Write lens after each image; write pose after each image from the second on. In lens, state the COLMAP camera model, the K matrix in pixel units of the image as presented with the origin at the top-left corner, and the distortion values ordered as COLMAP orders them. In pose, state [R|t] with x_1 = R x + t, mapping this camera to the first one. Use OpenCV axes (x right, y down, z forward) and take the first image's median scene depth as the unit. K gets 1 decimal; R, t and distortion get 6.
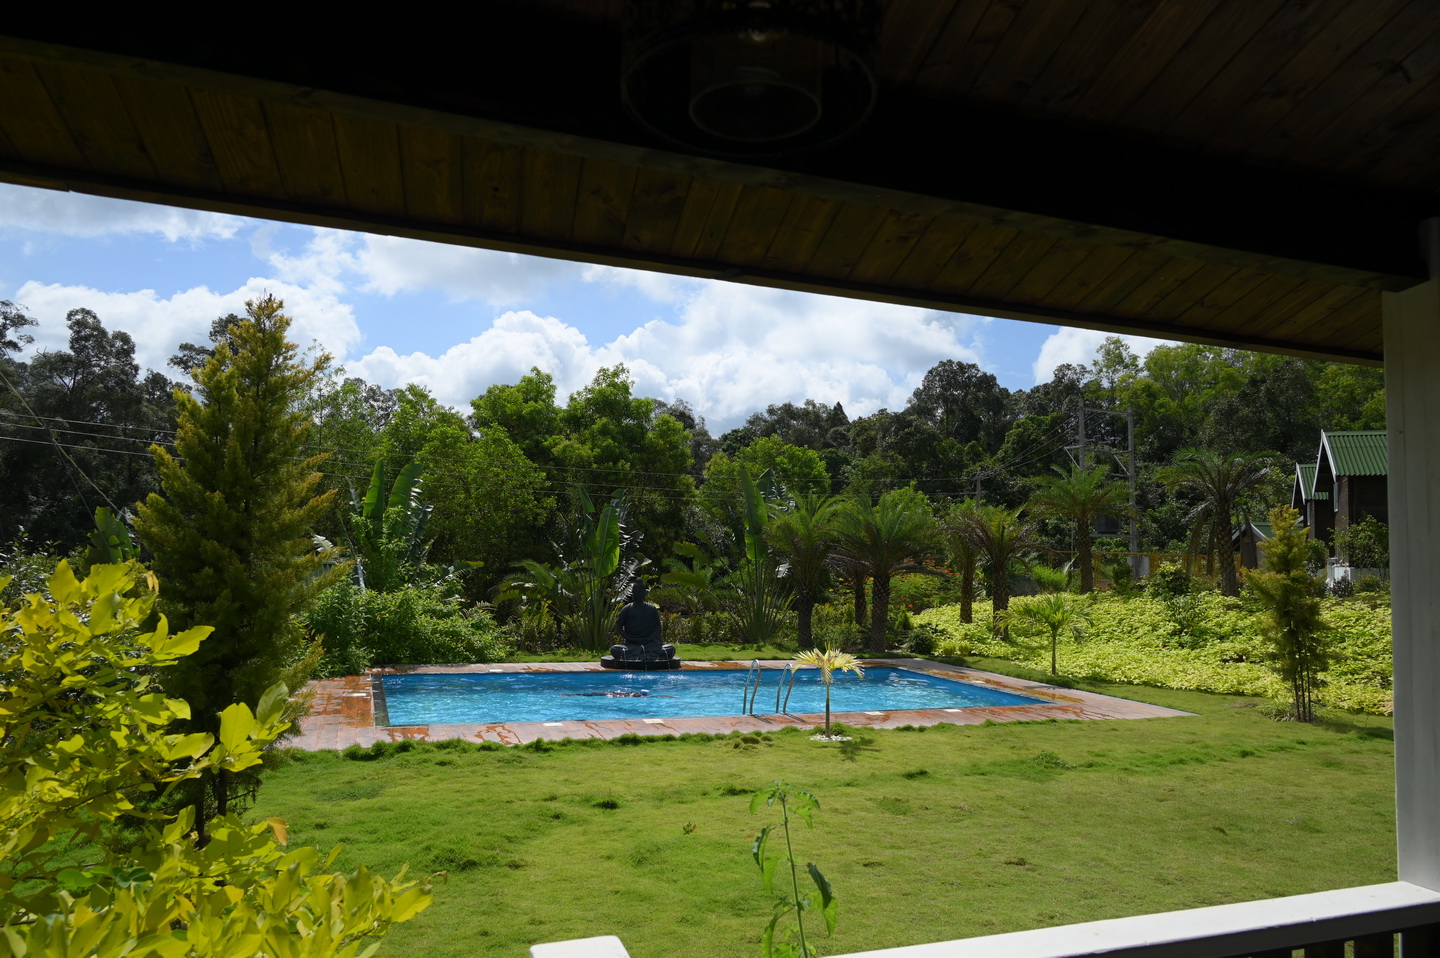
lens RADIAL K [[953.3, 0, 720.0], [0, 953.3, 479.0], [0, 0, 1]] dist [-0.008680, 0.001813]
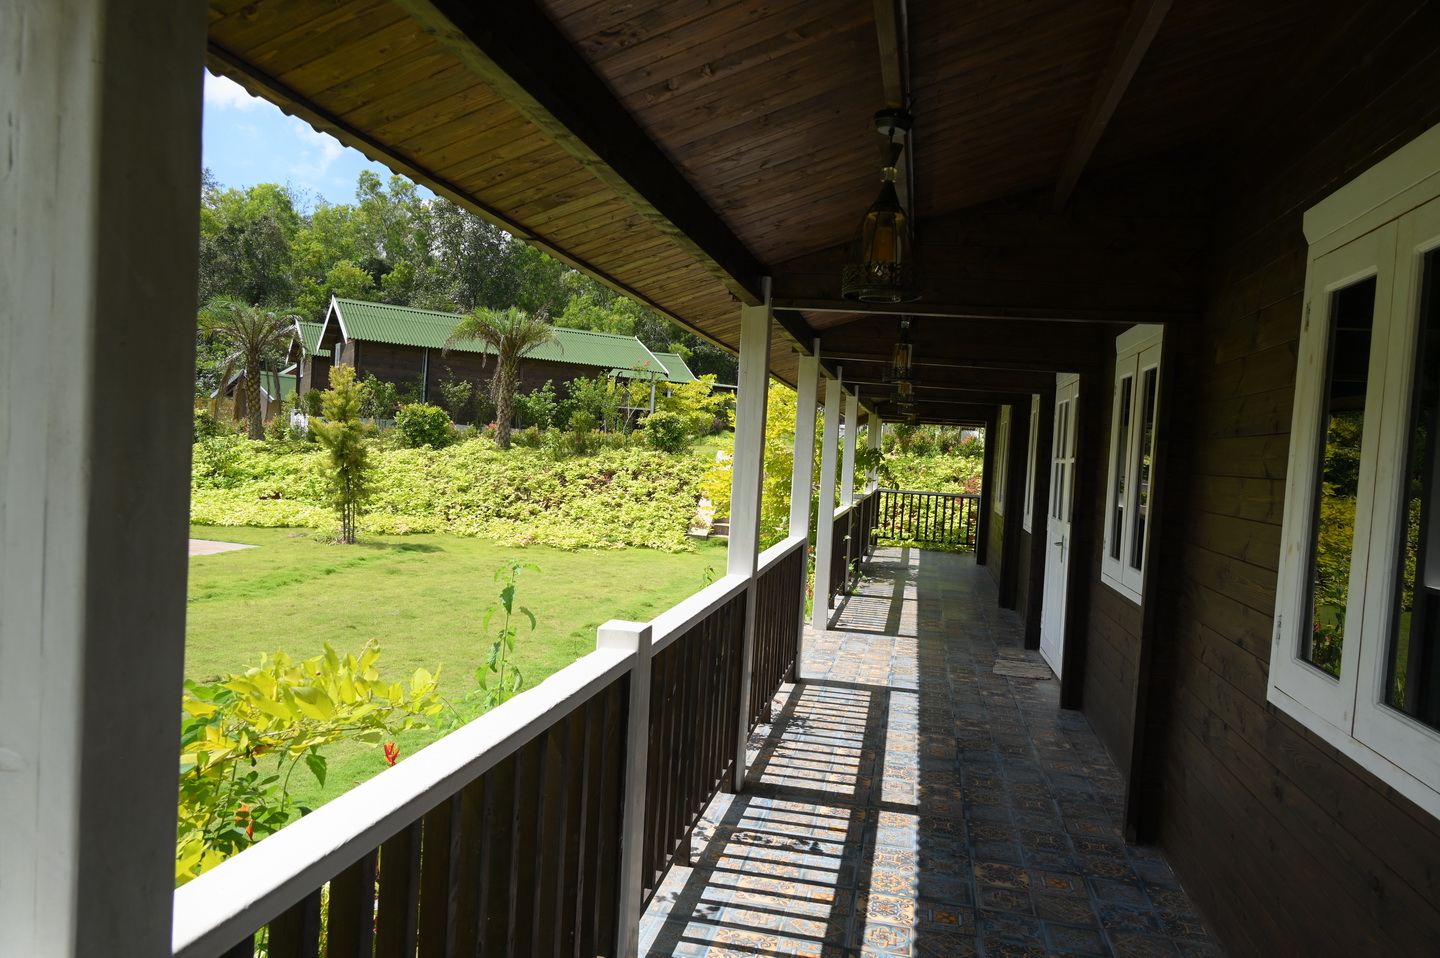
lens RADIAL K [[953.3, 0, 720.0], [0, 953.3, 479.0], [0, 0, 1]] dist [-0.008680, 0.001813]
pose [[0.525951, -0.023049, 0.850203, -0.104601], [-0.116989, 0.988170, 0.099161, -0.001852], [-0.842431, -0.151618, 0.517033, -0.010477]]
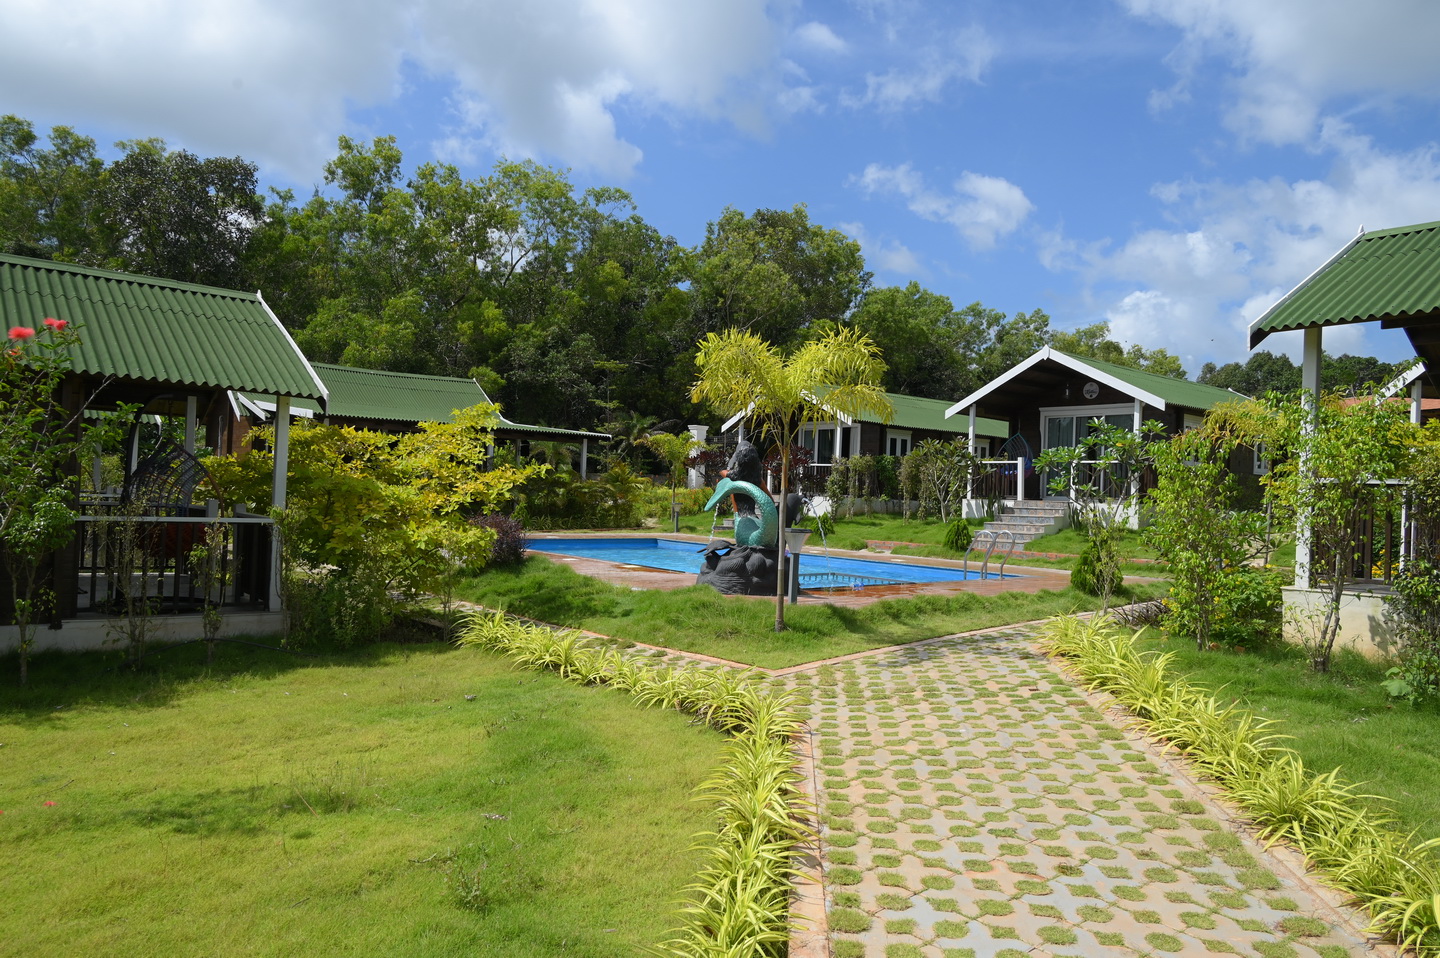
lens RADIAL K [[953.3, 0, 720.0], [0, 953.3, 479.0], [0, 0, 1]] dist [-0.008680, 0.001813]
pose [[0.375776, 0.002652, 0.926707, 0.674624], [-0.104273, 0.993766, 0.039438, -0.005860], [-0.920825, -0.111450, 0.373711, 0.454135]]
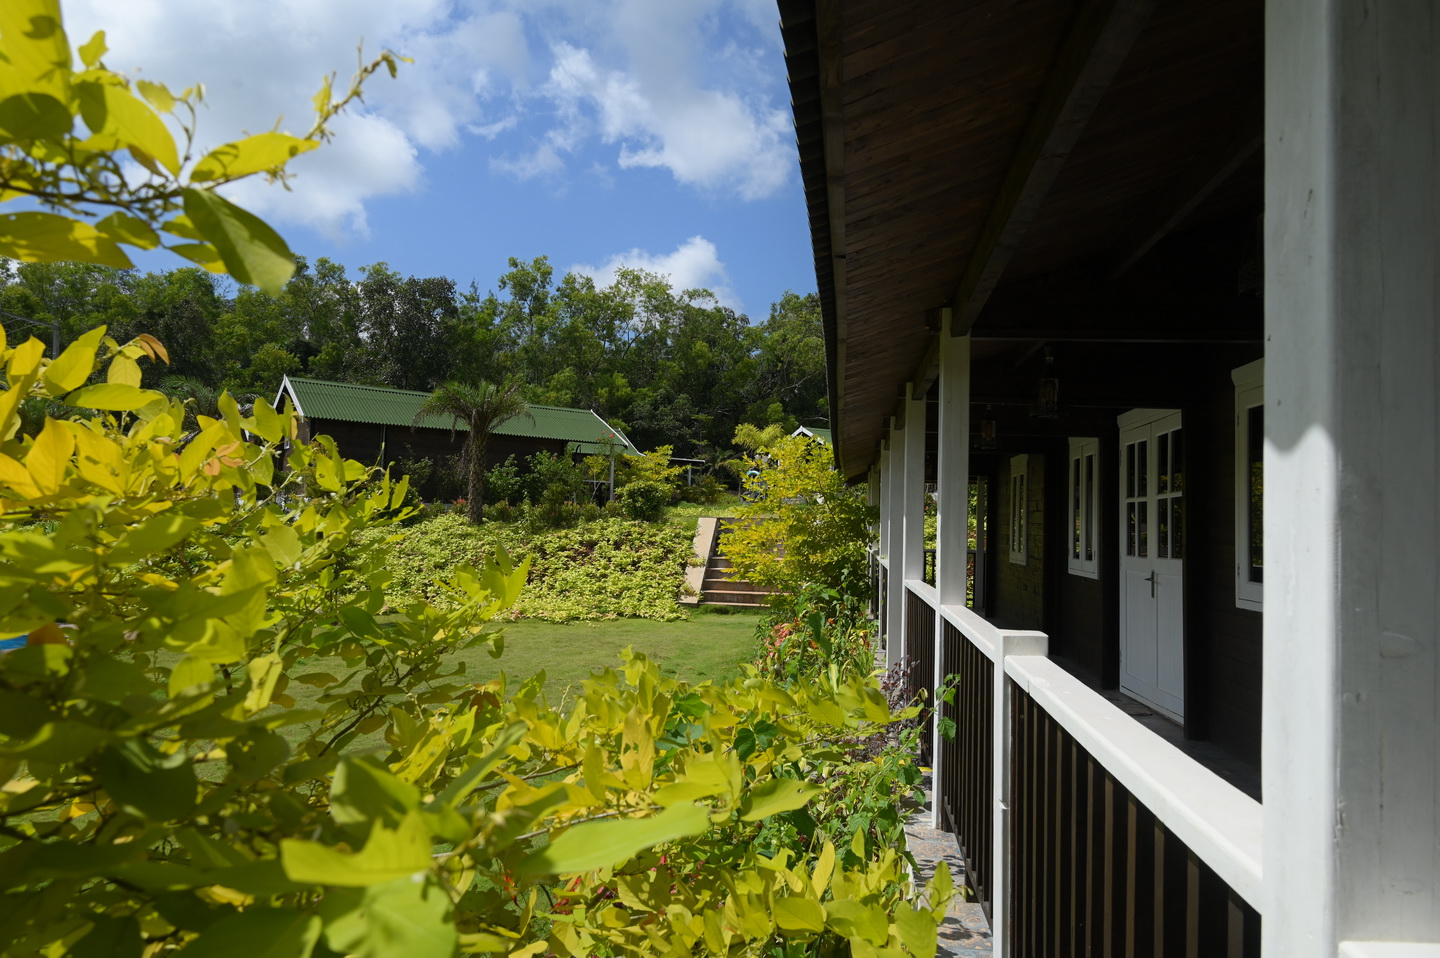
lens RADIAL K [[953.3, 0, 720.0], [0, 953.3, 479.0], [0, 0, 1]] dist [-0.008680, 0.001813]
pose [[0.457086, 0.029416, 0.888936, -0.128439], [-0.088848, 0.995964, 0.012728, 0.010762], [-0.884974, -0.084798, 0.457855, 0.032610]]
